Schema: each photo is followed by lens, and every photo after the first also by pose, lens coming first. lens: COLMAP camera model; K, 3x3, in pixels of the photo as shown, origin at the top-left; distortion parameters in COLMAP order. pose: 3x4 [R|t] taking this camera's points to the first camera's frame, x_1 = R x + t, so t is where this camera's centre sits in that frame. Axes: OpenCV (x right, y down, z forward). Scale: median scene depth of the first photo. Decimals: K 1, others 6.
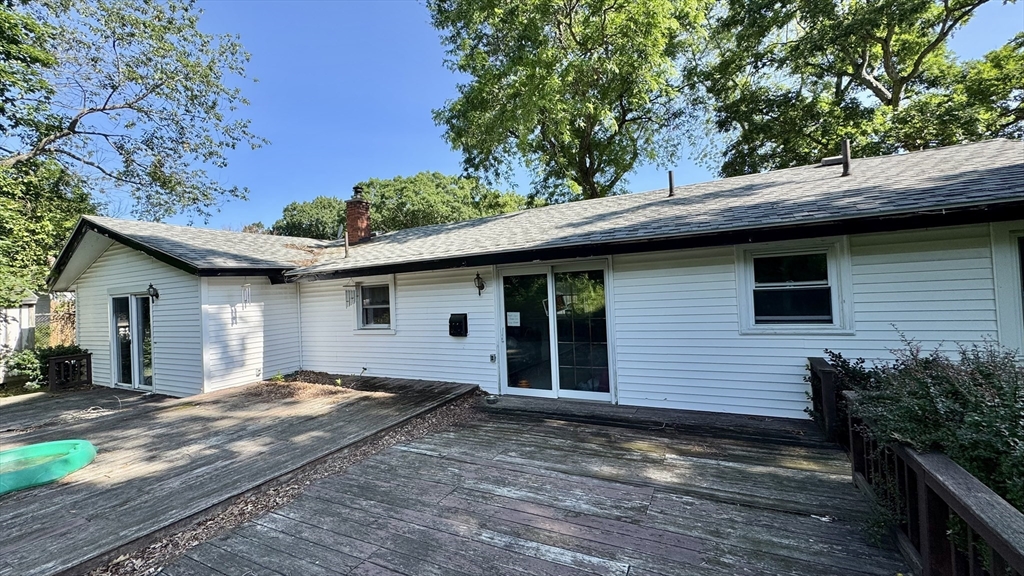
lens RADIAL K [[409.9, 0, 511.5], [0, 409.9, 287.5], [0, 0, 1]] dist [0.001715, 0.000165]
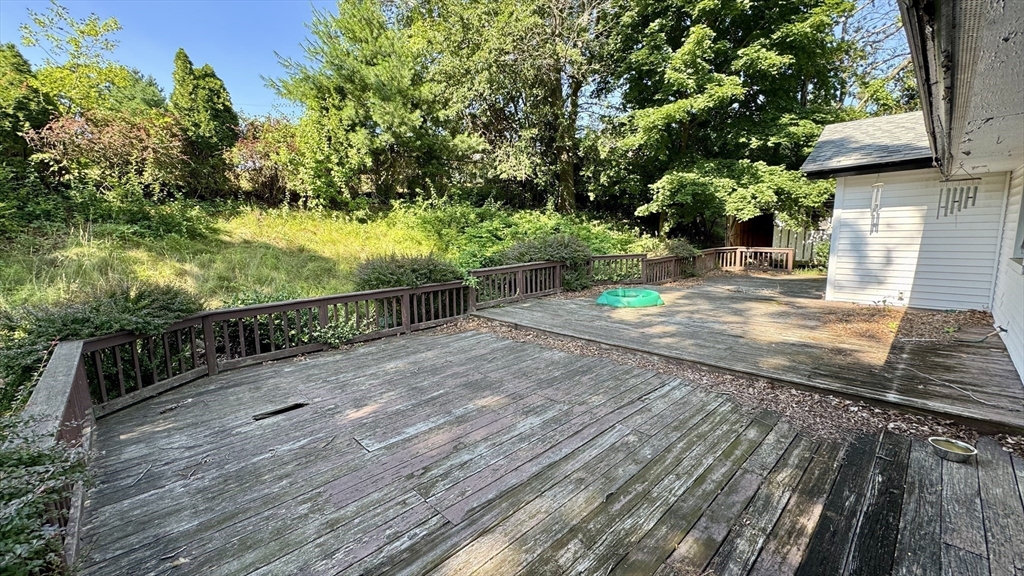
lens RADIAL K [[409.9, 0, 512.7], [0, 409.9, 286.6], [0, 0, 1]] dist [0.001715, 0.000165]
pose [[-0.330079, 0.190490, -0.924533, 0.624152], [0.054385, 0.981637, 0.182839, 0.006949], [0.942385, 0.010071, -0.334378, 0.961225]]
